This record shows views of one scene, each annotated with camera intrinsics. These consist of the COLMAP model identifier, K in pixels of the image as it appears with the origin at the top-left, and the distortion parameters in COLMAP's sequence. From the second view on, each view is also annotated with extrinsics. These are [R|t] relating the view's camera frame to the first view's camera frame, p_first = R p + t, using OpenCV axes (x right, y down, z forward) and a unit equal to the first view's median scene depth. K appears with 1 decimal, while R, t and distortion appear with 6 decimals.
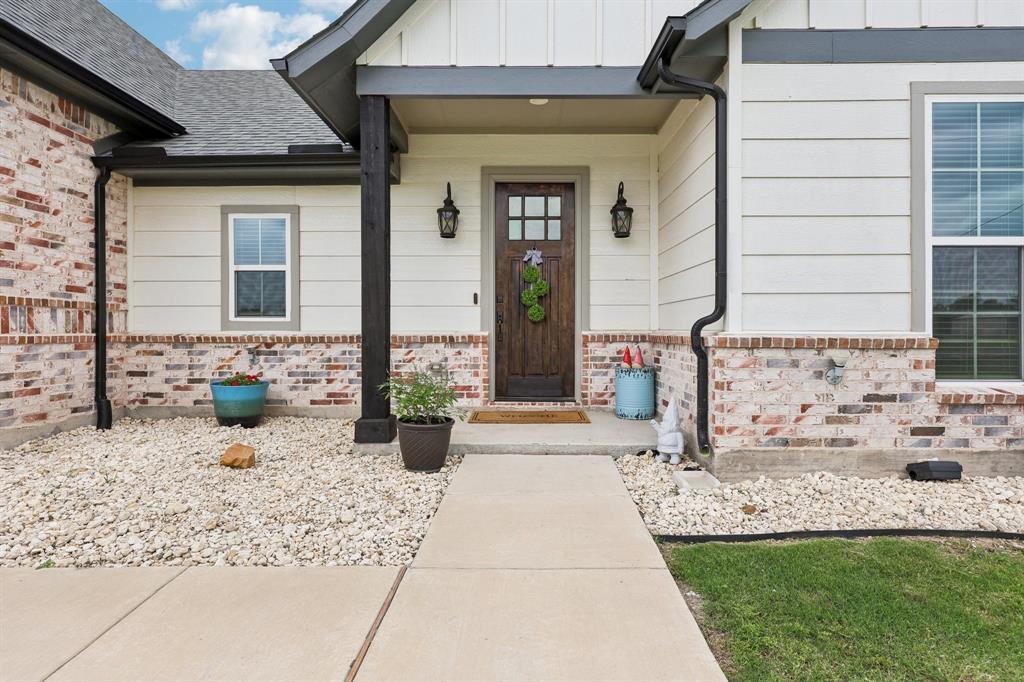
lens RADIAL K [[527.2, 0, 512.0], [0, 527.2, 333.4], [0, 0, 1]] dist [-0.000490, -0.000183]
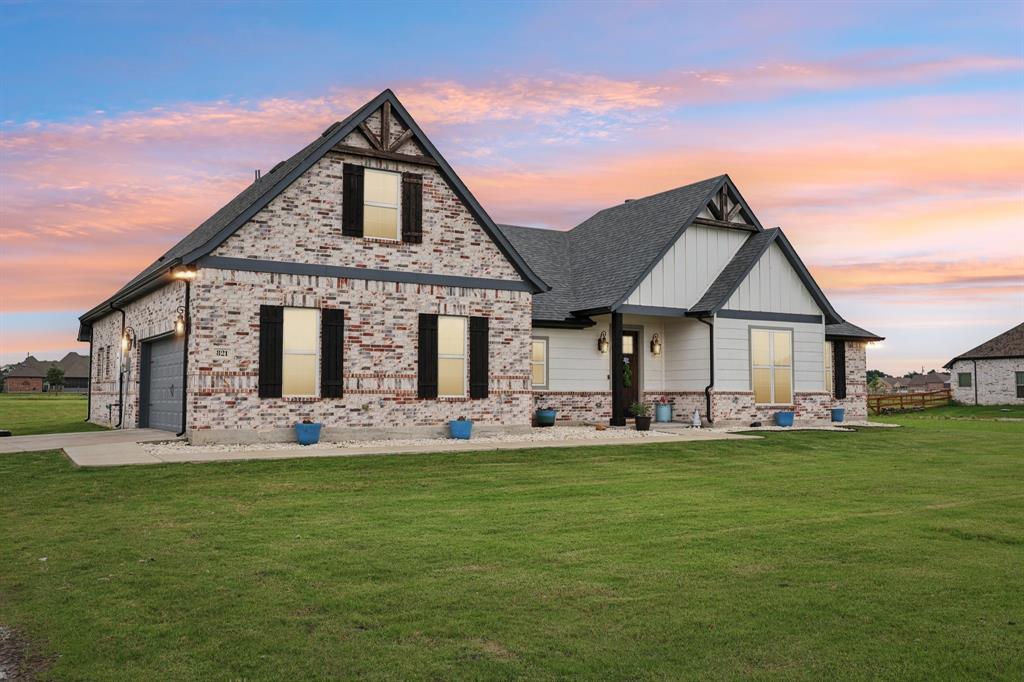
lens RADIAL K [[928.2, 0, 512.5], [0, 928.2, 341.7], [0, 0, 1]] dist [-0.009581, 0.000000]
pose [[0.842485, 0.032500, 0.537739, -4.199628], [0.002472, 0.997935, -0.064186, 0.070604], [-0.538715, 0.055406, 0.840664, -3.644475]]
